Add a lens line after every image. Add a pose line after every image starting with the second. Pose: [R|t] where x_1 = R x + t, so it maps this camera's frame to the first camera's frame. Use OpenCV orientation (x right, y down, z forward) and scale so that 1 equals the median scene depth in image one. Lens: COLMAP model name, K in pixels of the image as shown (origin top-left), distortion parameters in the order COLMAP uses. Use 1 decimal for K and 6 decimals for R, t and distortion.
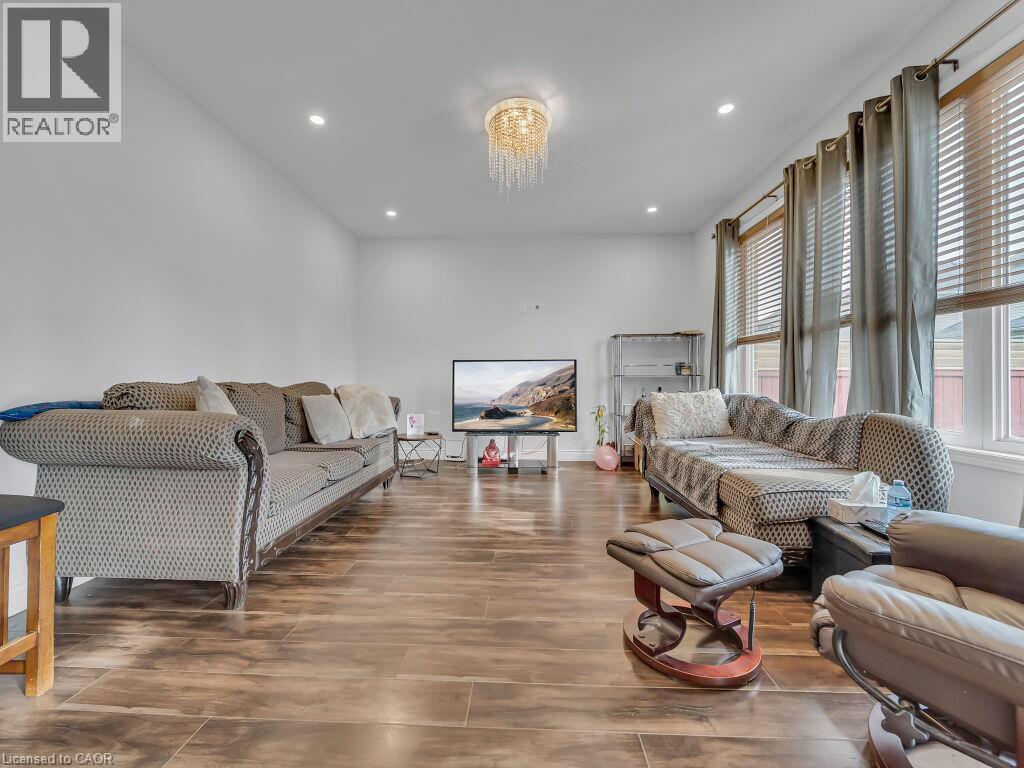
lens RADIAL K [[409.9, 0, 510.3], [0, 409.9, 375.0], [0, 0, 1]] dist [0.000594, -0.001097]
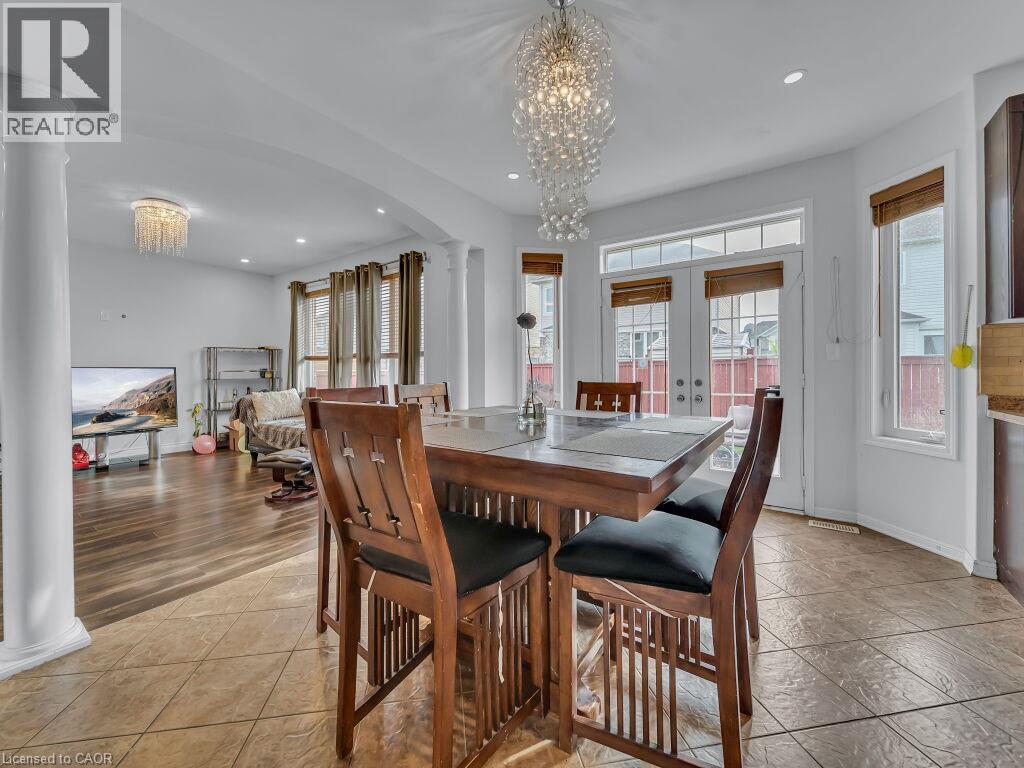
lens RADIAL K [[409.9, 0, 501.0], [0, 409.9, 370.3], [0, 0, 1]] dist [0.000594, -0.001097]
pose [[0.563530, -0.008644, 0.826050, -0.355137], [-0.007079, 0.999858, 0.015292, -0.064117], [-0.826065, -0.014466, 0.563389, -0.568430]]
